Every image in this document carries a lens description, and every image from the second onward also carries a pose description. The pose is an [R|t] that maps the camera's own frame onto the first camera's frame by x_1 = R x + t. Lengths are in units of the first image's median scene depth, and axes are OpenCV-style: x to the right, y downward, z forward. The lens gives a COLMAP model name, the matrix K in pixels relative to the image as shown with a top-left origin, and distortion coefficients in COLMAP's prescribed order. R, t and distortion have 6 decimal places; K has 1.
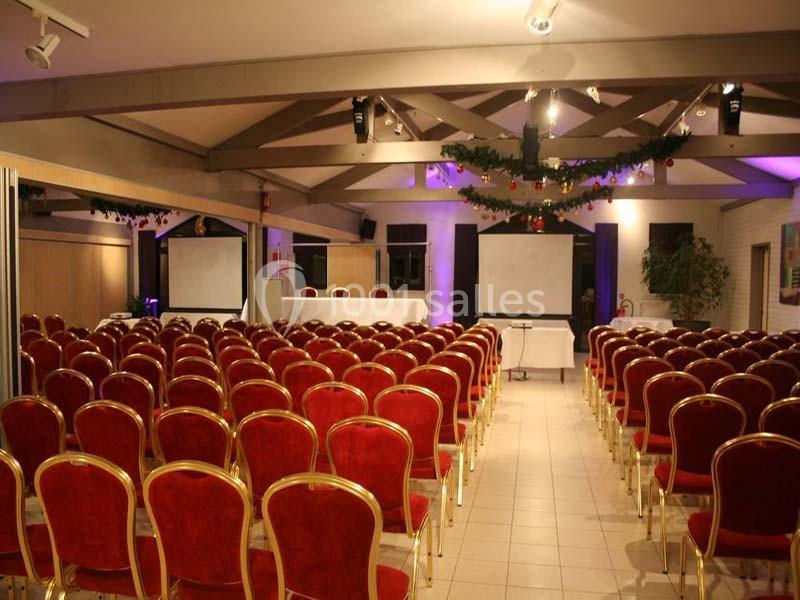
lens RADIAL K [[656.0, 0, 400.0], [0, 656.0, 300.0], [0, 0, 1]] dist [-0.159832, 0.153120]
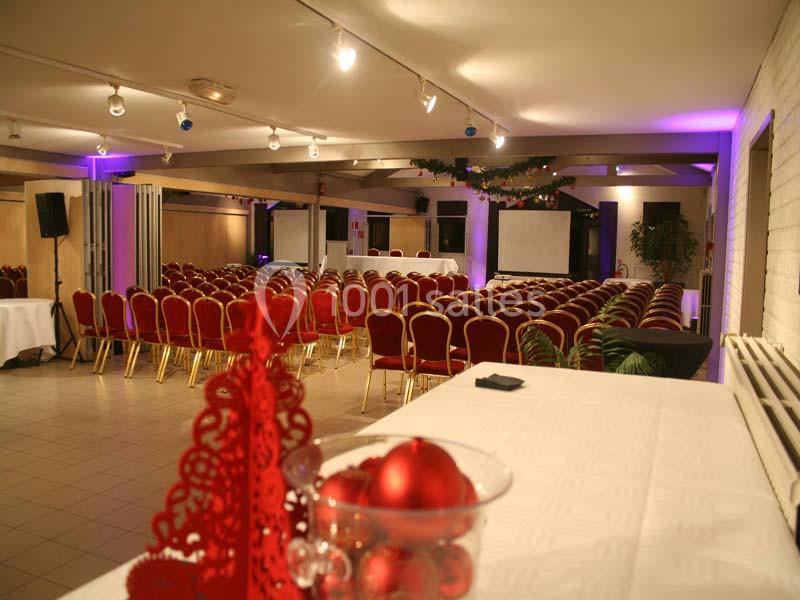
lens RADIAL K [[659.4, 0, 400.0], [0, 659.4, 300.0], [0, 0, 1]] dist [-0.089365, -0.001248]
pose [[0.976991, 0.035813, -0.210252, 0.199804], [-0.025021, 0.998240, 0.053767, 0.011374], [0.211808, -0.047269, 0.976168, -0.301764]]
